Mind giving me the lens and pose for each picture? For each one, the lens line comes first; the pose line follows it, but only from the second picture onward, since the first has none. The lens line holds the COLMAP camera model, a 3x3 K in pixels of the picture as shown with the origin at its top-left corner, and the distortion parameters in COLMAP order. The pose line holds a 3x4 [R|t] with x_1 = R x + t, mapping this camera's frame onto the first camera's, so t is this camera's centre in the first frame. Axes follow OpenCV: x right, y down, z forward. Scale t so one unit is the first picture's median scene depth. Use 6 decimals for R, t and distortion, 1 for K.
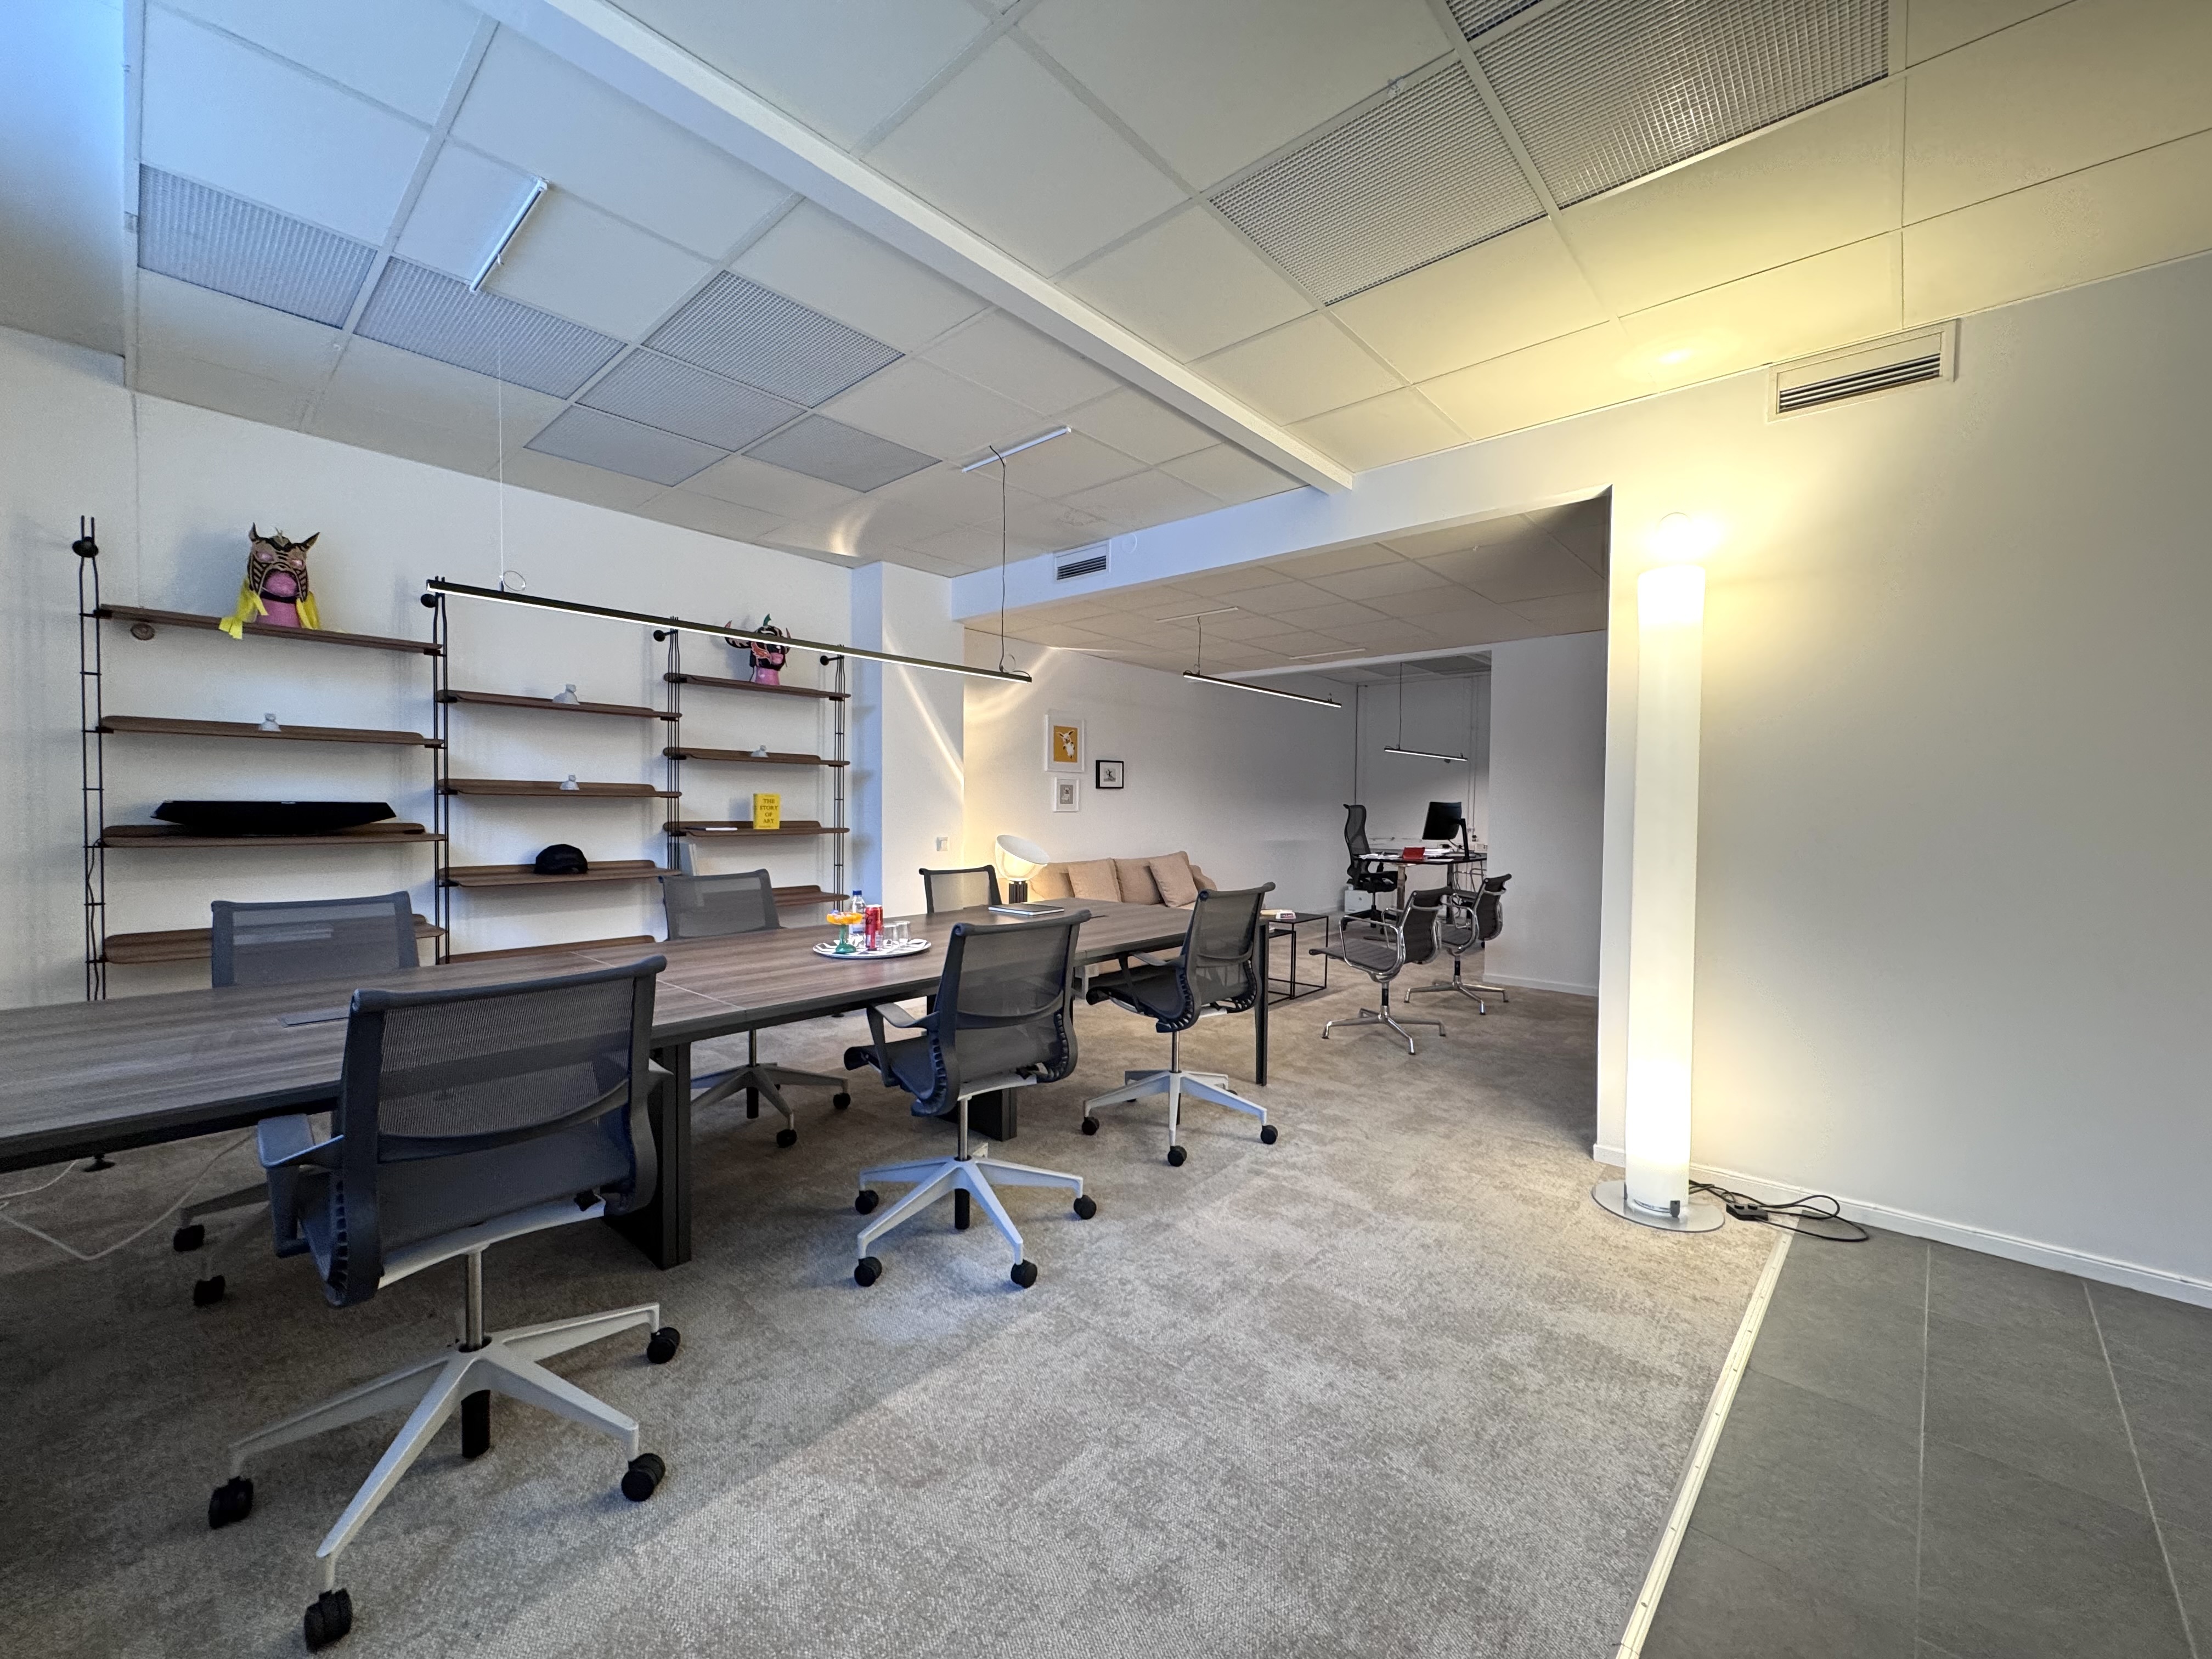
lens RADIAL K [[879.8, 0, 1104.0], [0, 879.8, 828.0], [0, 0, 1]] dist [-0.003518, 0.000482]
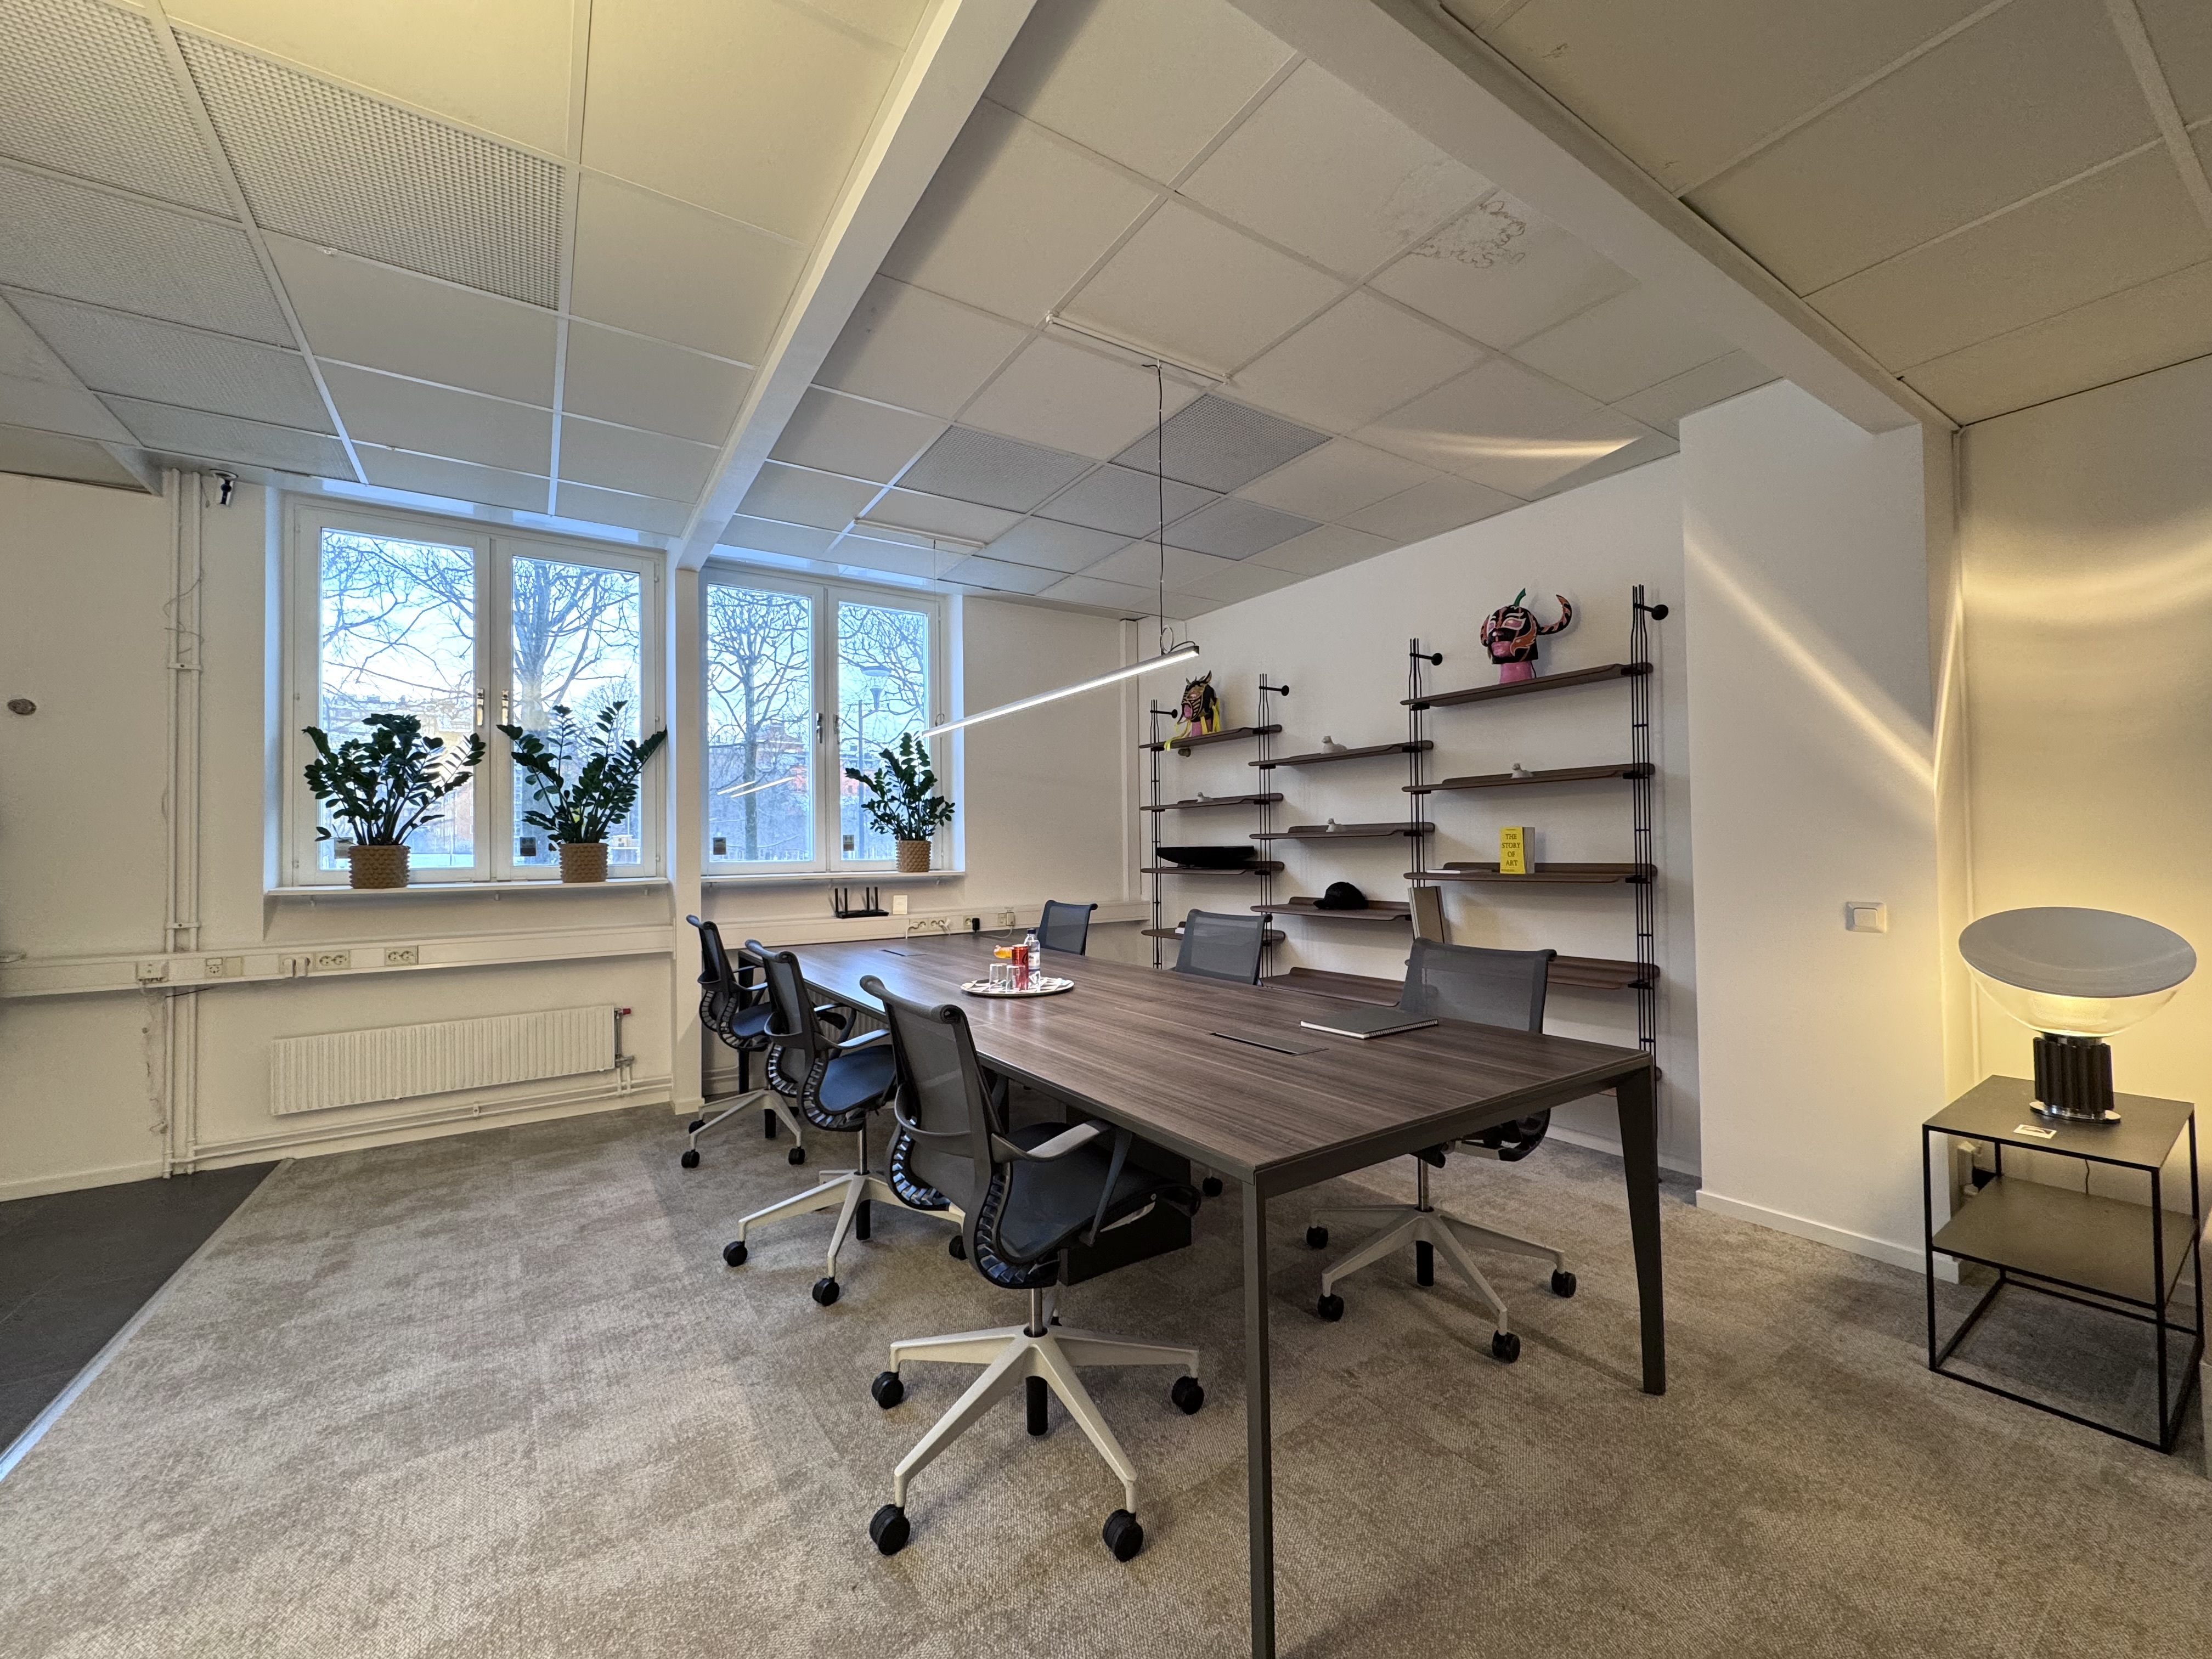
lens RADIAL K [[879.8, 0, 1106.2], [0, 879.8, 830.7], [0, 0, 1]] dist [-0.003518, 0.000482]
pose [[-0.259598, -0.027535, -0.965324, 0.418968], [-0.015473, 0.999584, -0.024351, -0.011143], [0.965593, 0.008615, -0.259916, 0.825727]]
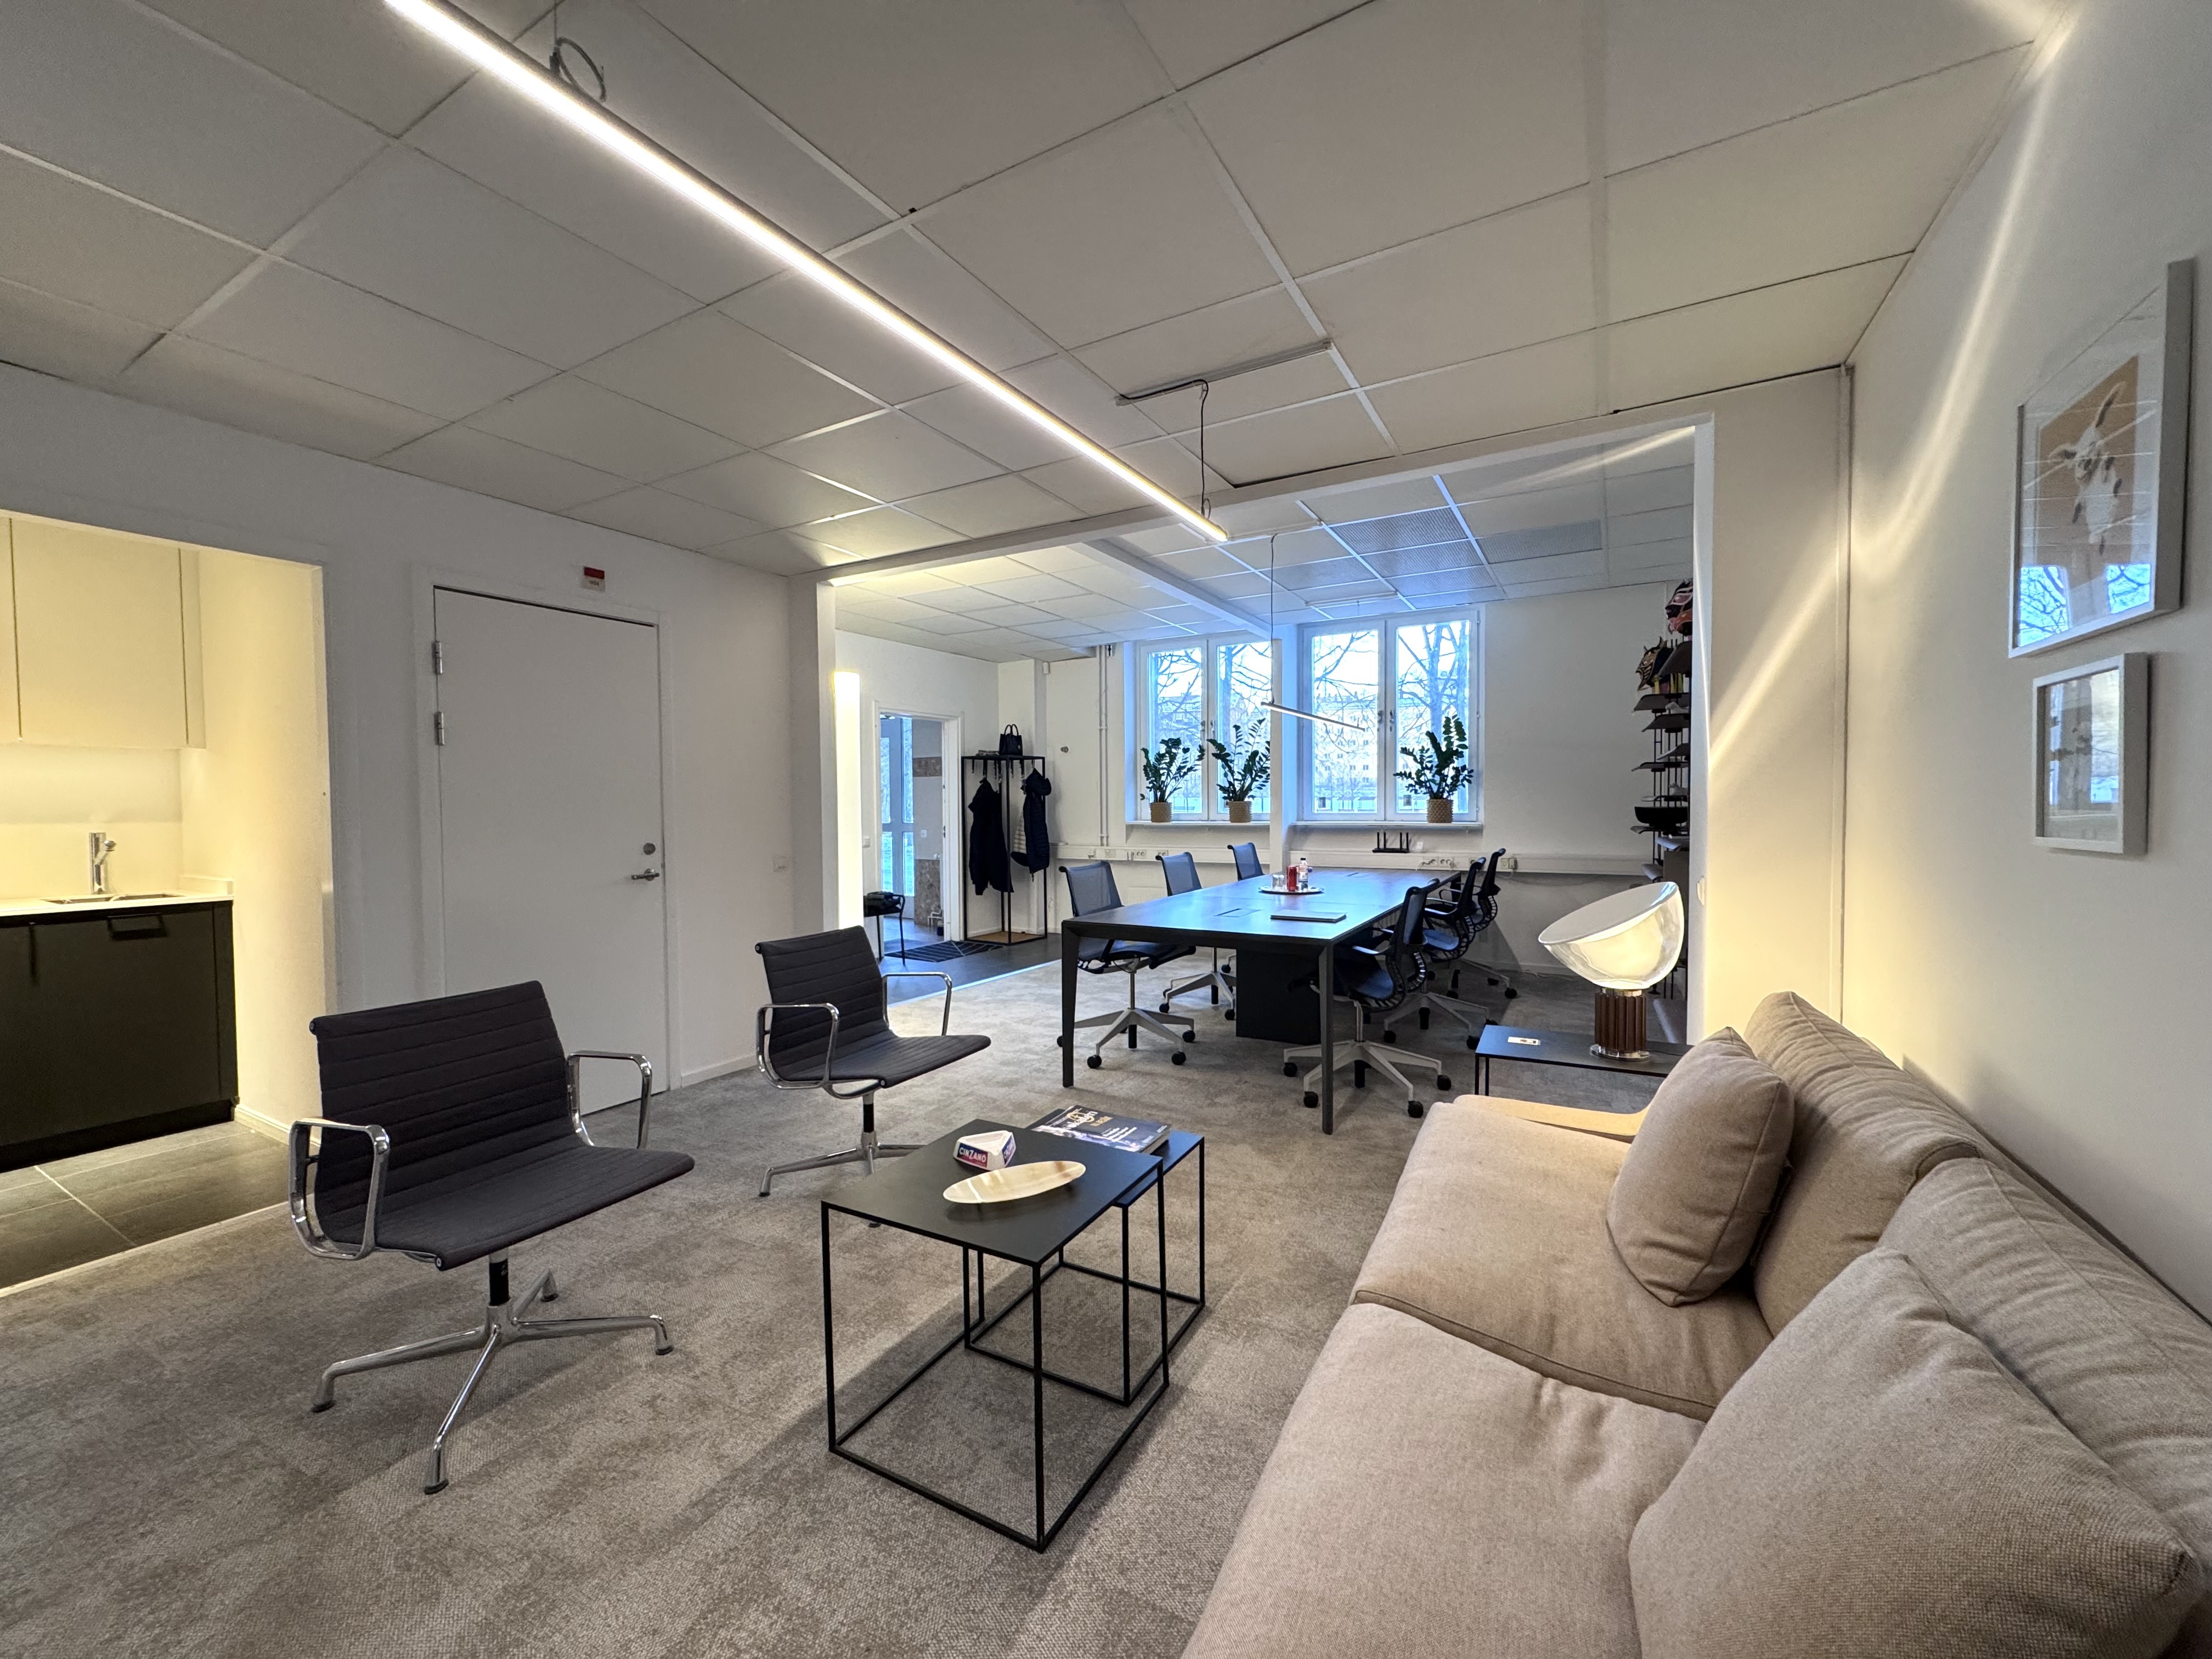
lens RADIAL K [[879.8, 0, 1102.6], [0, 879.8, 828.7], [0, 0, 1]] dist [-0.003518, 0.000482]
pose [[-0.979705, 0.002680, -0.200429, 0.274764], [-0.008177, 0.998544, 0.053322, -0.044418], [0.200280, 0.053879, -0.978256, 1.591868]]
